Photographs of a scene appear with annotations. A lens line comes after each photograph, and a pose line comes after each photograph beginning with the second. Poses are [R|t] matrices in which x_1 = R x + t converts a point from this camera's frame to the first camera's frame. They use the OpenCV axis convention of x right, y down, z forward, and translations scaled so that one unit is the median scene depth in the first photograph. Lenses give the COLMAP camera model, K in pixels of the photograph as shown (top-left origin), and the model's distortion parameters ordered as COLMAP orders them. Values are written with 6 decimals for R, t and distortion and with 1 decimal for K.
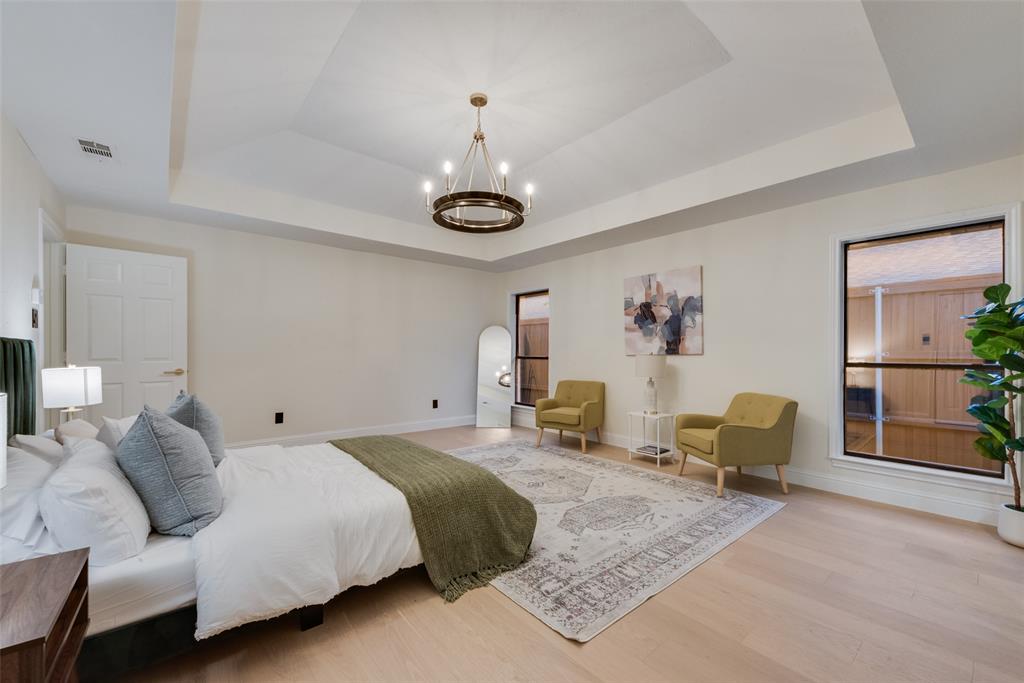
lens RADIAL K [[412.9, 0, 513.3], [0, 412.9, 352.7], [0, 0, 1]] dist [0.013878, -0.000765]
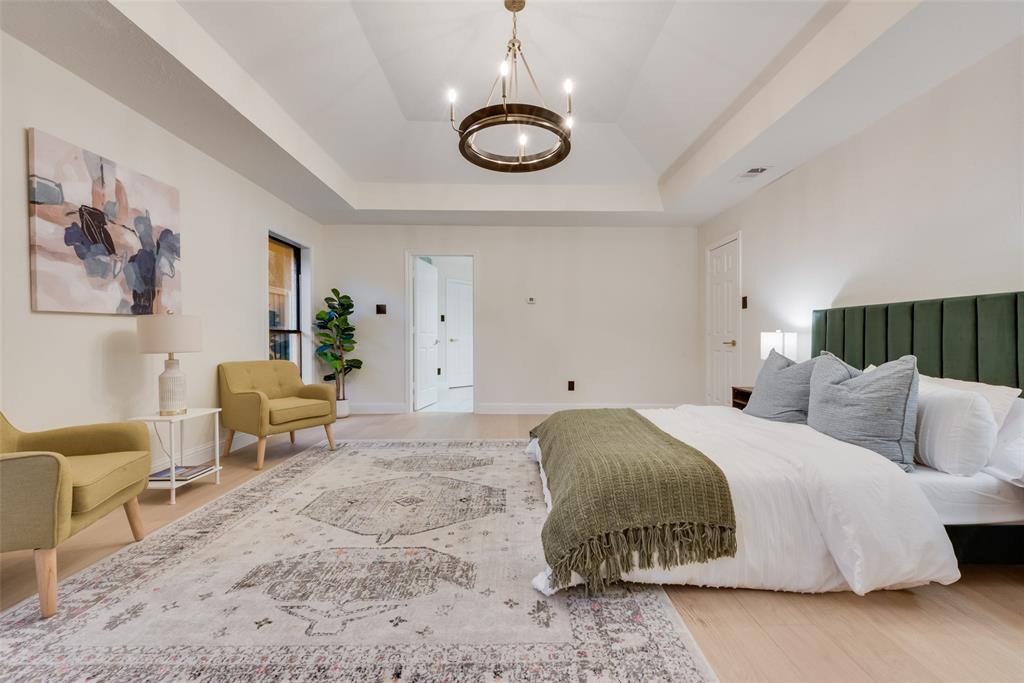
lens RADIAL K [[412.9, 0, 513.1], [0, 412.9, 335.9], [0, 0, 1]] dist [0.013878, -0.000765]
pose [[-0.762476, 0.007630, 0.646971, -0.407316], [0.008478, 0.999962, -0.001801, 0.039520], [-0.646961, 0.004111, -0.762512, 1.100732]]
